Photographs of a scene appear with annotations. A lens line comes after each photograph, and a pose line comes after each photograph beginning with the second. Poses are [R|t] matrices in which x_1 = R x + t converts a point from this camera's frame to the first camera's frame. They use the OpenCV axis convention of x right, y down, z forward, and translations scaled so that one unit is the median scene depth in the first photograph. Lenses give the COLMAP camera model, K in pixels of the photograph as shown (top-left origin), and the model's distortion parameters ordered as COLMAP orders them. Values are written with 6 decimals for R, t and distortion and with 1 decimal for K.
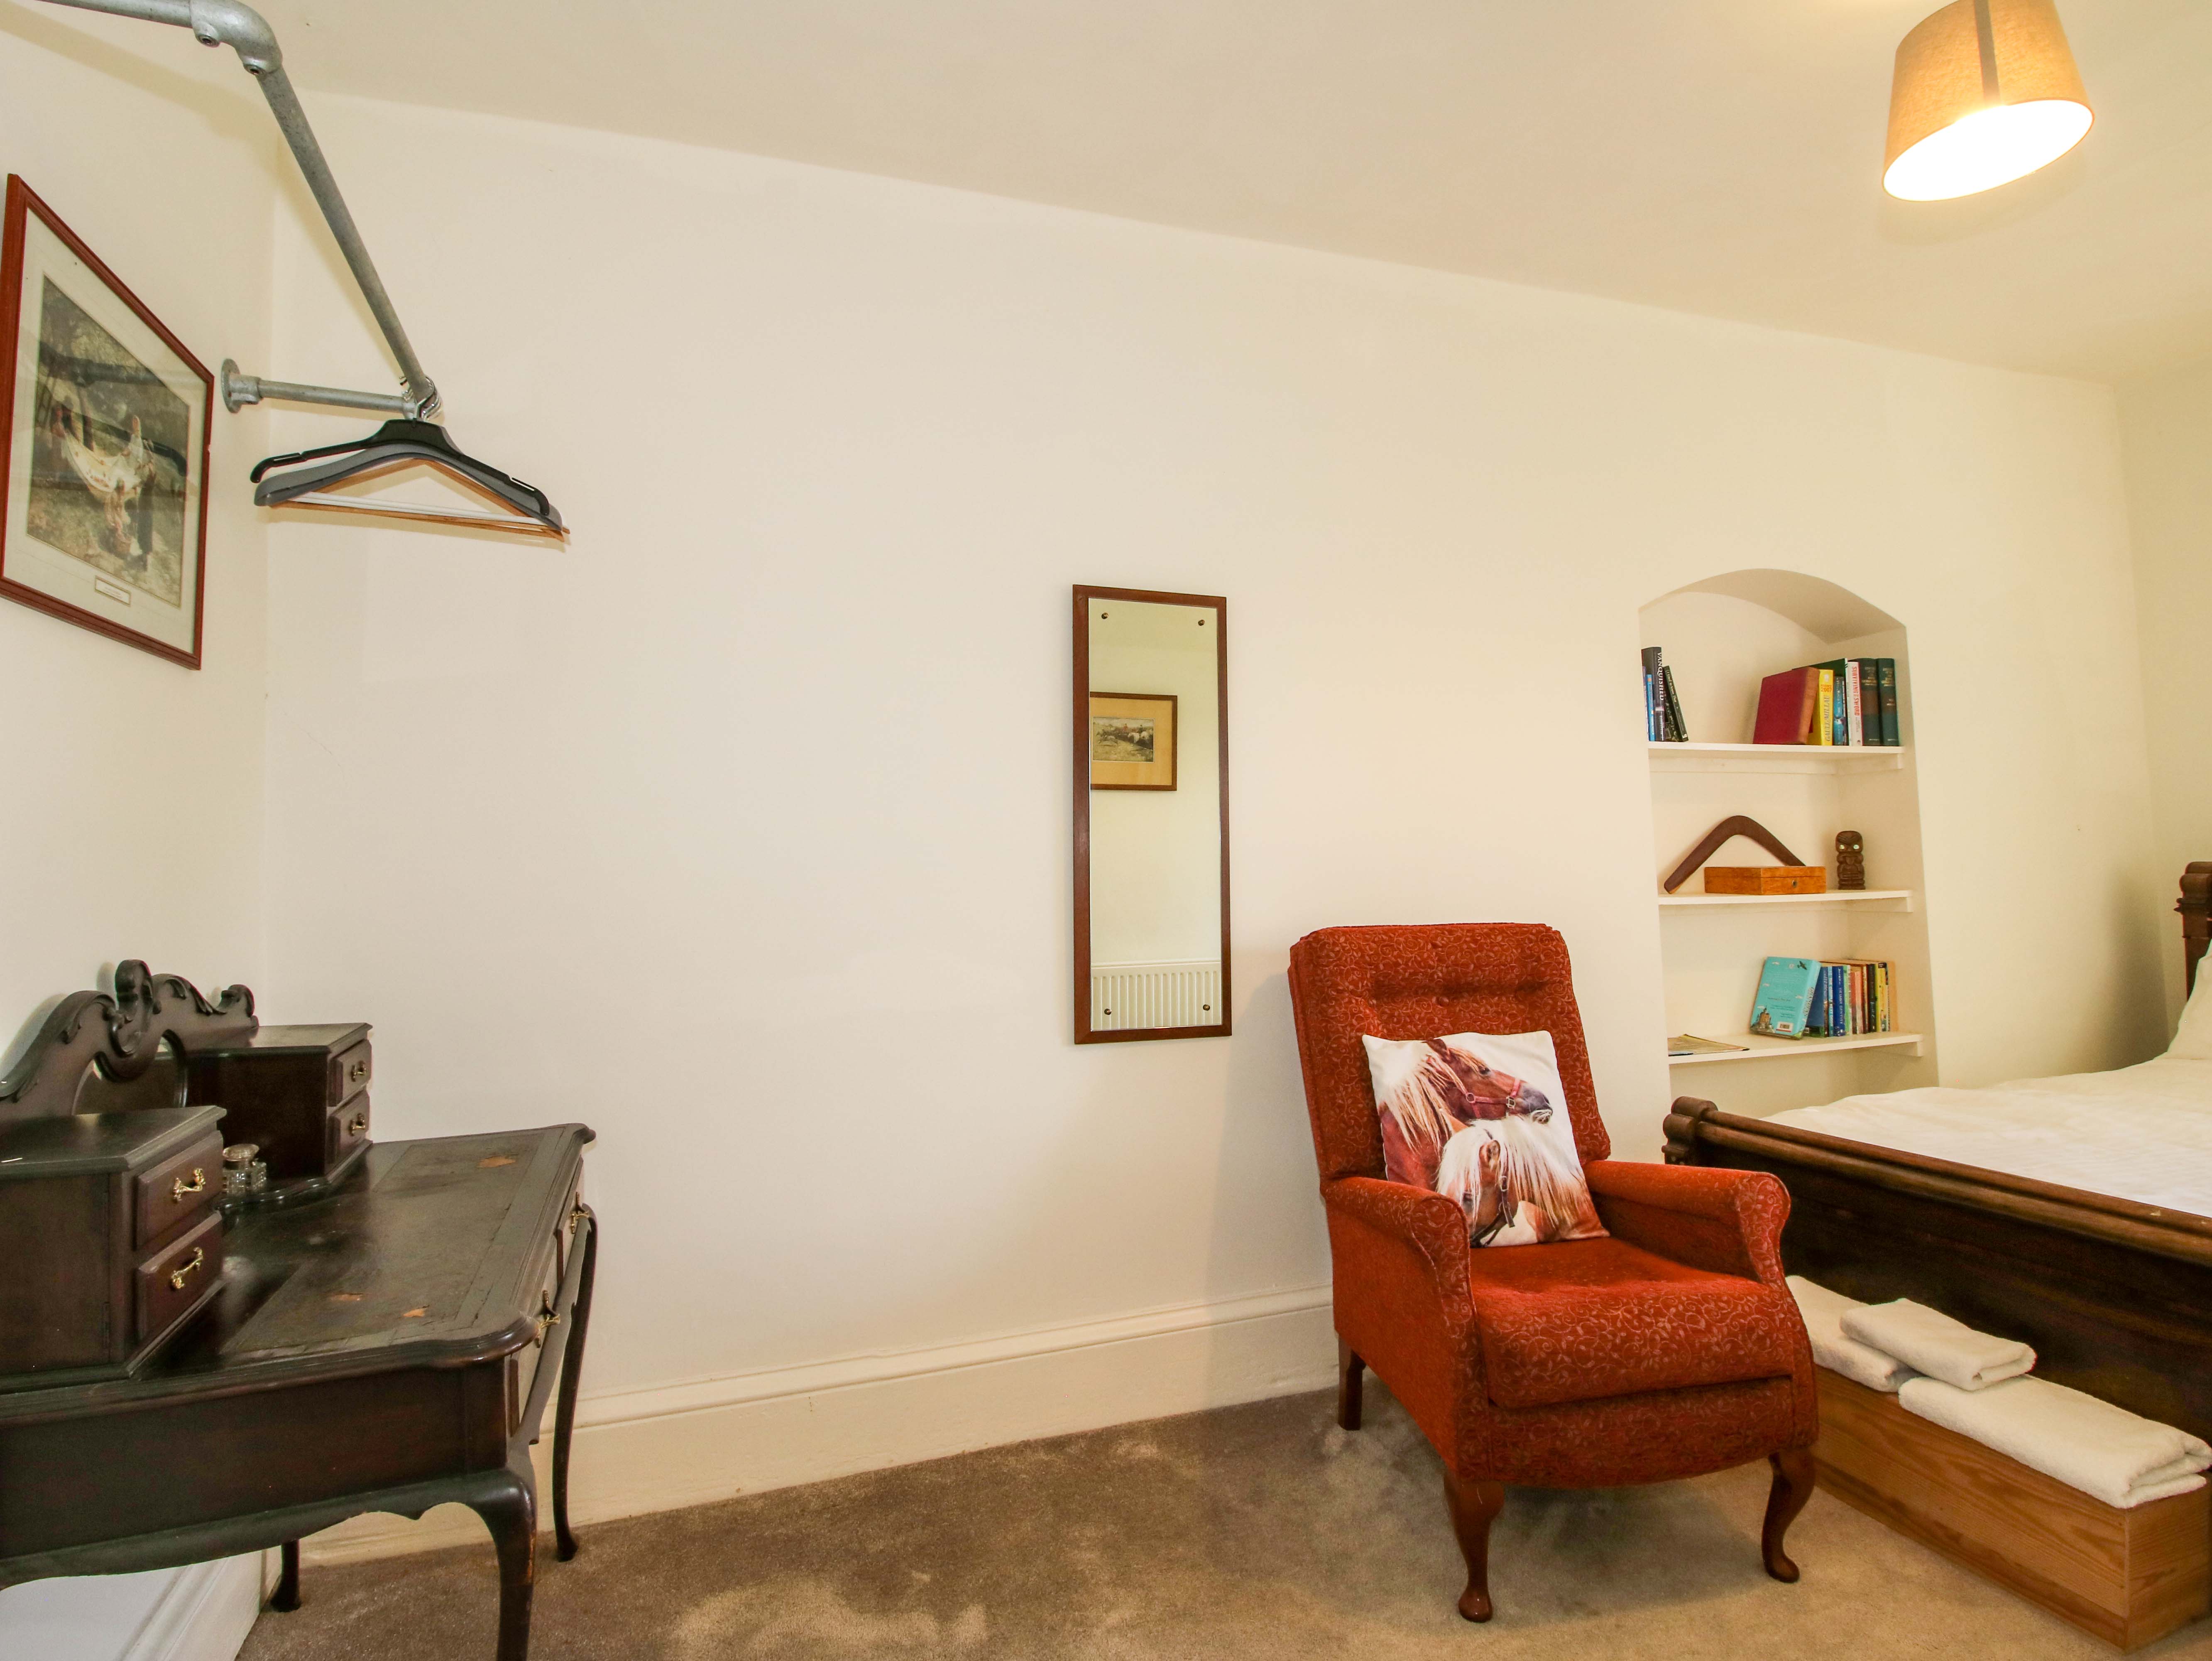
lens RADIAL K [[1162.5, 0, 1104.5], [0, 1162.5, 814.4], [0, 0, 1]] dist [0.000574, -0.013867]
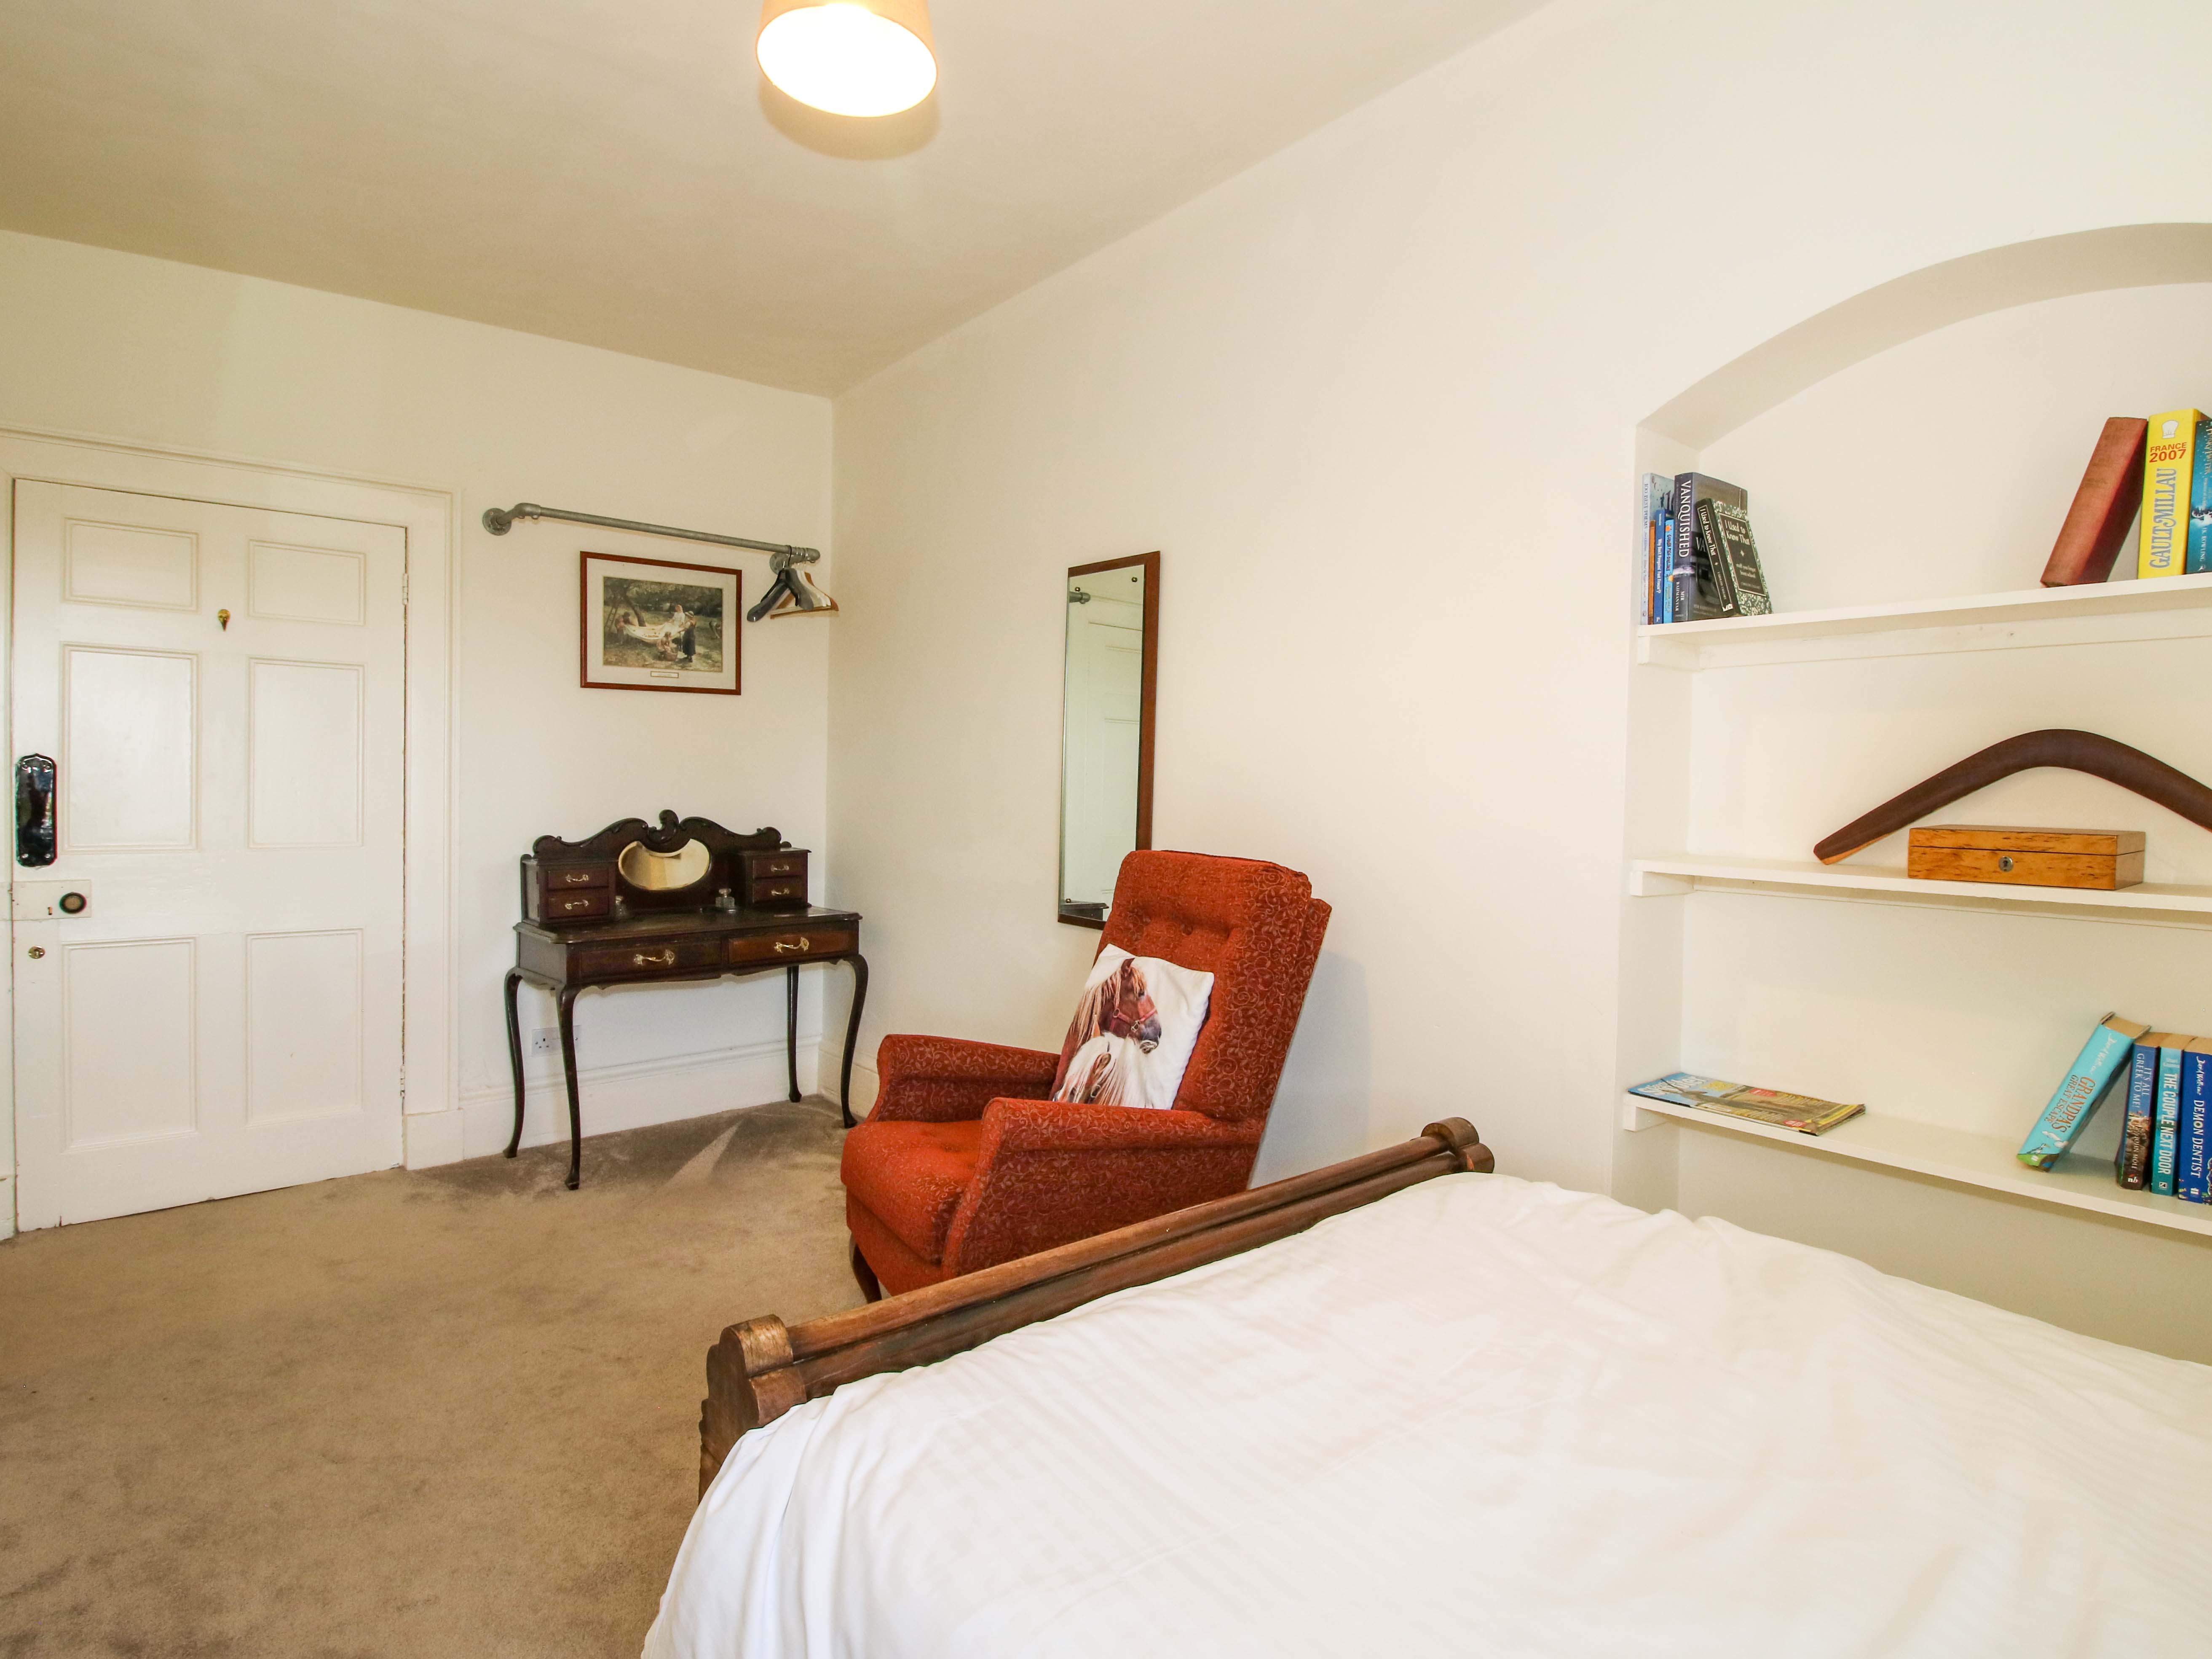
lens RADIAL K [[1162.4, 0, 1104.5], [0, 1162.4, 813.4], [0, 0, 1]] dist [0.000574, -0.013867]
pose [[0.341765, 0.047282, -0.938595, 1.286609], [0.020600, 0.998117, 0.057781, -0.000249], [0.939560, -0.039083, 0.340148, 0.625103]]
